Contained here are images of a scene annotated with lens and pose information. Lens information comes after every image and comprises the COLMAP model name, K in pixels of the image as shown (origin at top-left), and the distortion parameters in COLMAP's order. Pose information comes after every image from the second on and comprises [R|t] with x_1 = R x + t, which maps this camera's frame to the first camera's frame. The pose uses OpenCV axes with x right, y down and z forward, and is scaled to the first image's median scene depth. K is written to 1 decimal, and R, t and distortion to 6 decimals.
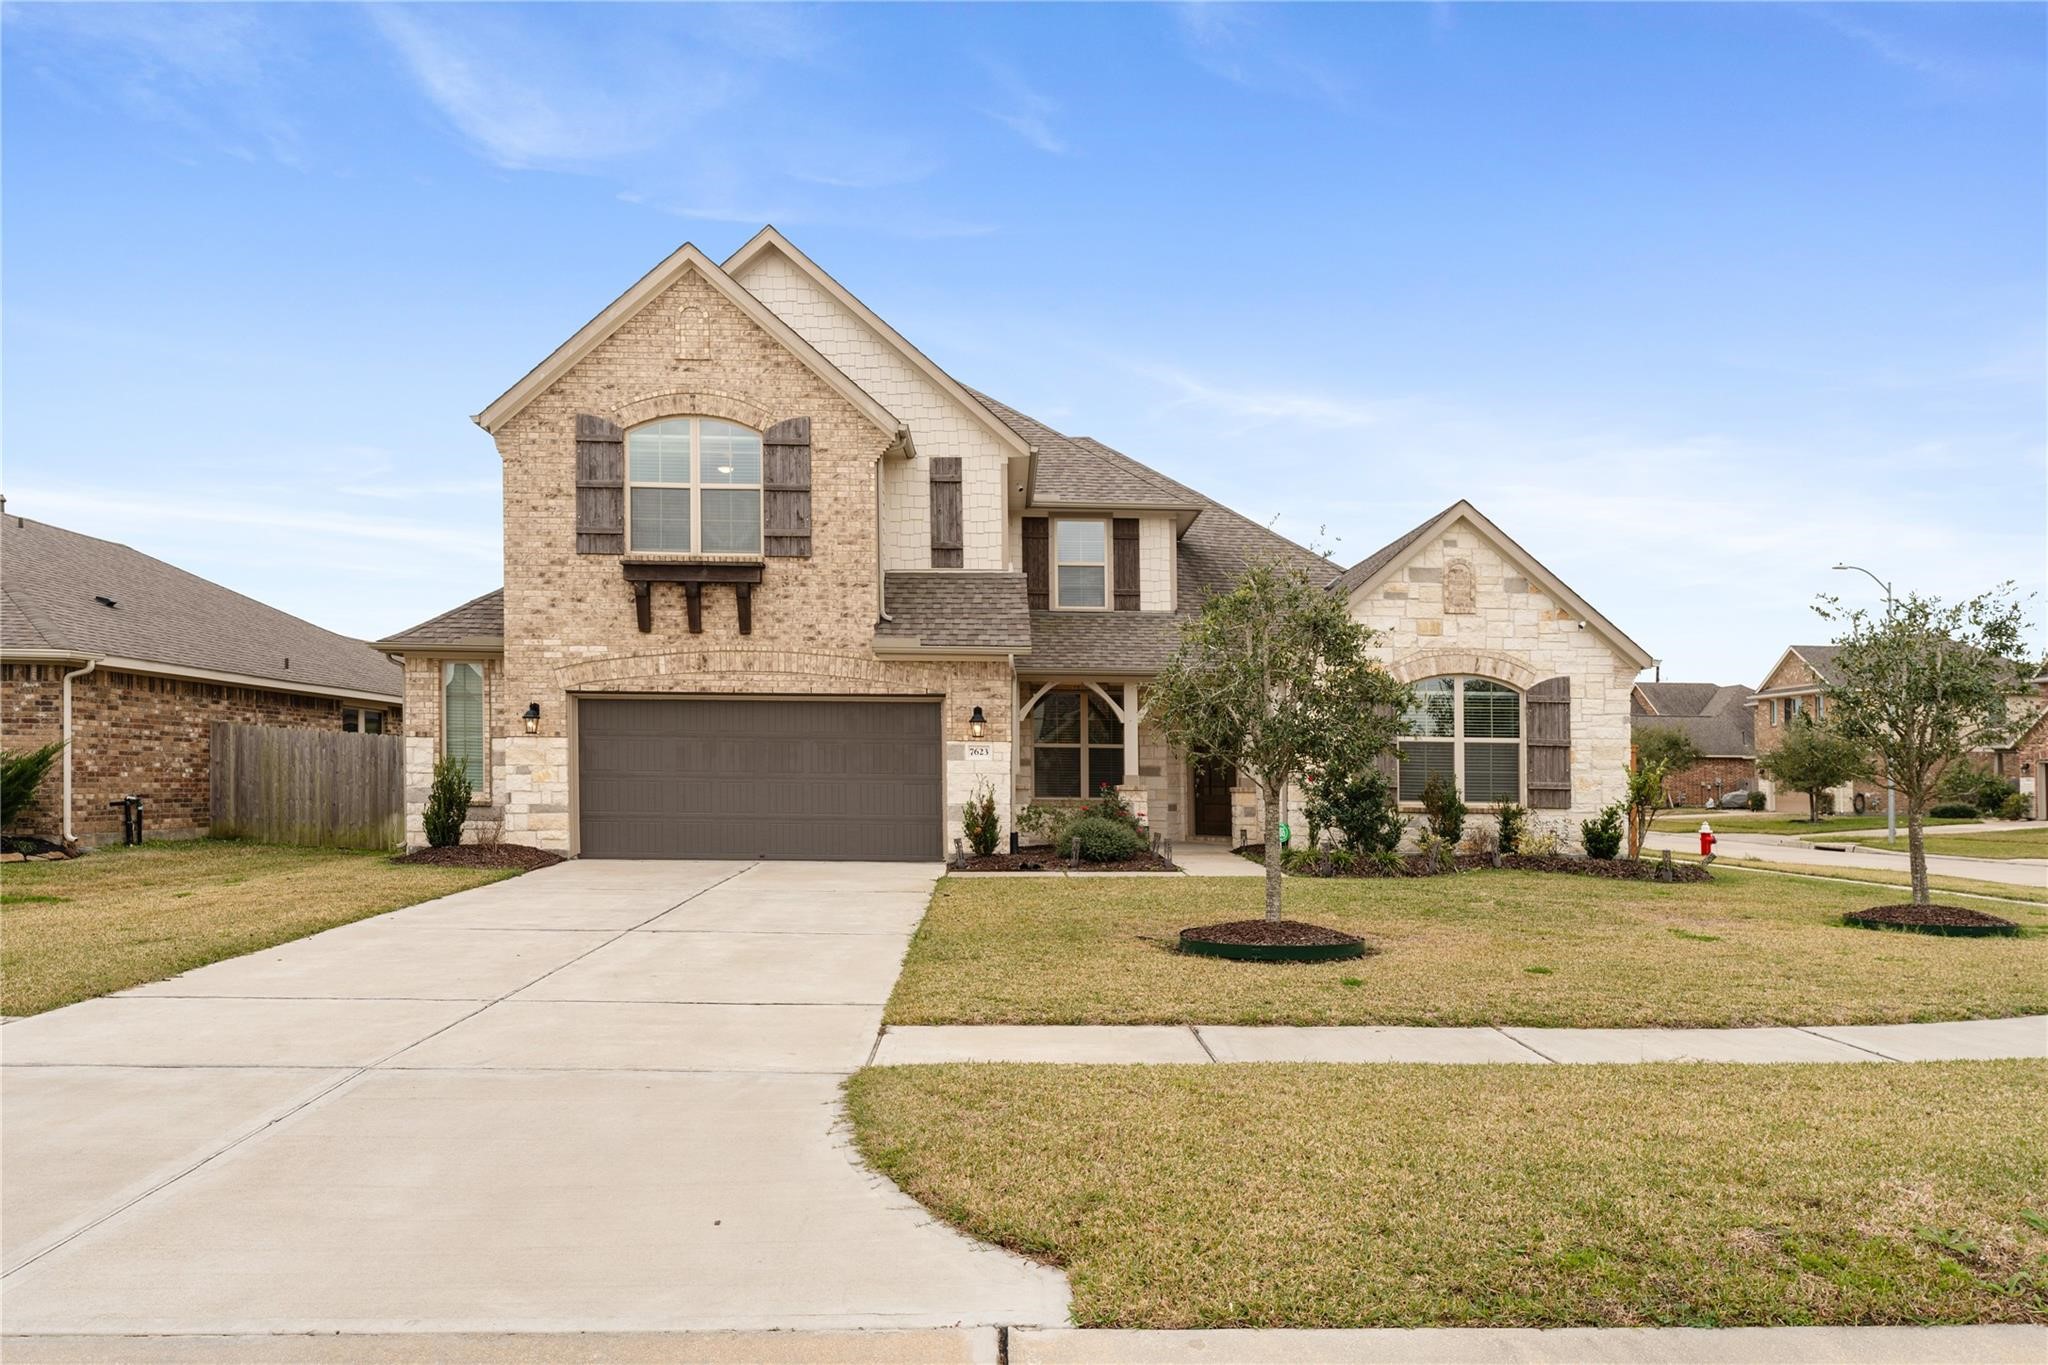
lens RADIAL K [[1407.0, 0, 1024.0], [0, 1407.0, 682.5], [0, 0, 1]] dist [-0.002954, -0.002622]
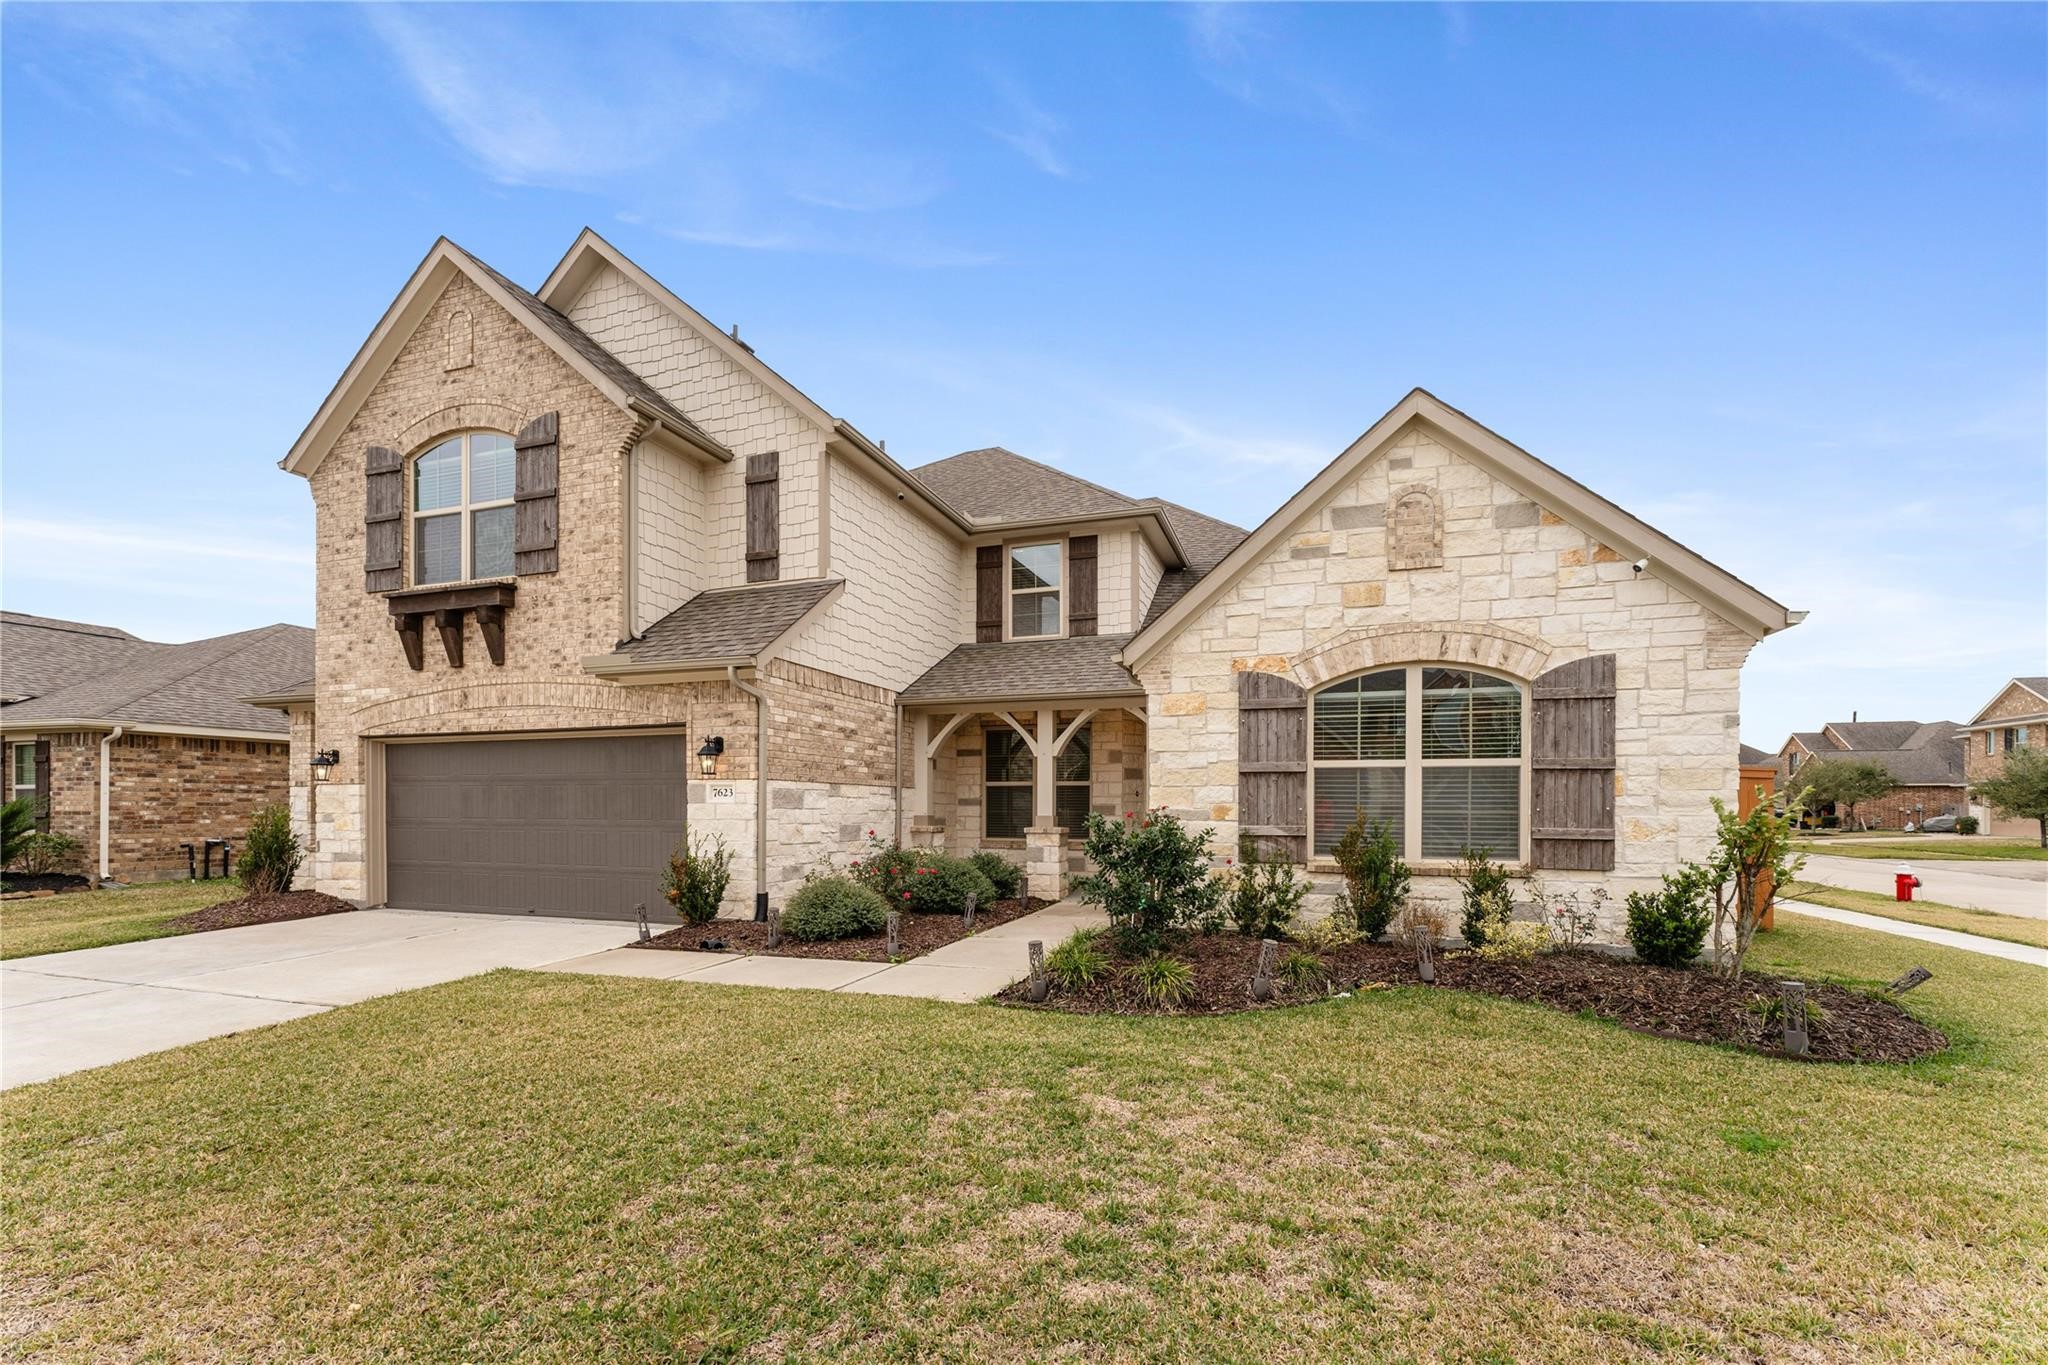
lens RADIAL K [[829.1, 0, 1021.7], [0, 829.1, 799.1], [0, 0, 1]] dist [-0.001078, 0.000303]
pose [[0.933546, -0.012162, -0.358250, 0.285197], [0.032509, 0.998178, 0.050828, 0.032854], [0.356979, -0.059096, 0.932241, 0.589640]]
